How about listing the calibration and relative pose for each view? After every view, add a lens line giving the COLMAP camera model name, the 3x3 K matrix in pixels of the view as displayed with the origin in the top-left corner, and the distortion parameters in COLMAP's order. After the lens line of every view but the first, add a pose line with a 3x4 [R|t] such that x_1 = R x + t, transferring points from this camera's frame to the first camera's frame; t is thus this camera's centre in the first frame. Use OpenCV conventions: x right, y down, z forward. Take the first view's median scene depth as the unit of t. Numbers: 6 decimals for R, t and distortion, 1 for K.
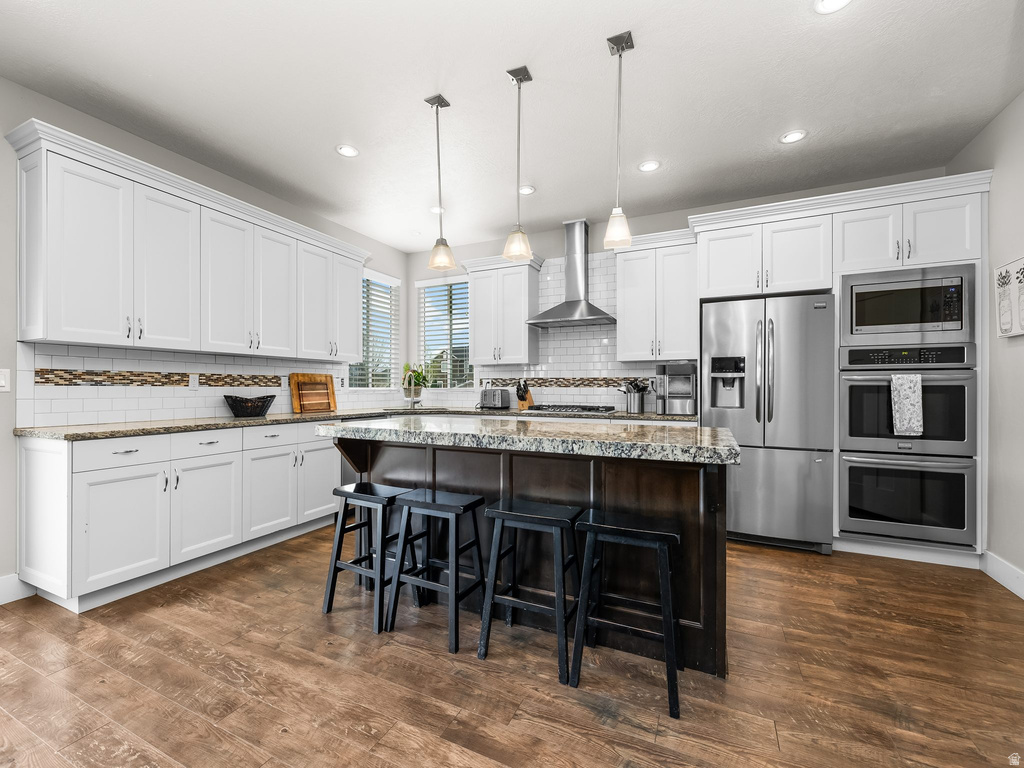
lens RADIAL K [[431.3, 0, 506.7], [0, 431.3, 387.2], [0, 0, 1]] dist [0.000847, 0.000021]
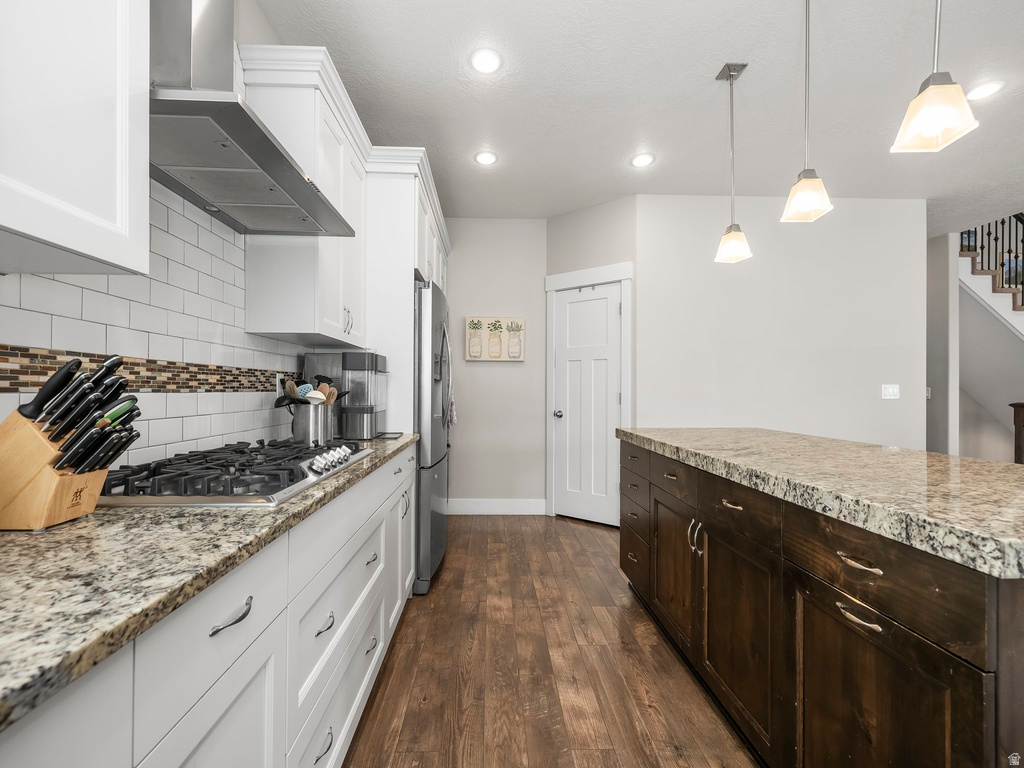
lens RADIAL K [[431.3, 0, 506.7], [0, 431.3, 387.2], [0, 0, 1]] dist [0.000847, 0.000021]
pose [[-0.464068, 0.002423, 0.885796, -0.205441], [-0.006098, 0.999964, -0.005930, -0.003527], [-0.885779, -0.008154, -0.464036, 0.962454]]
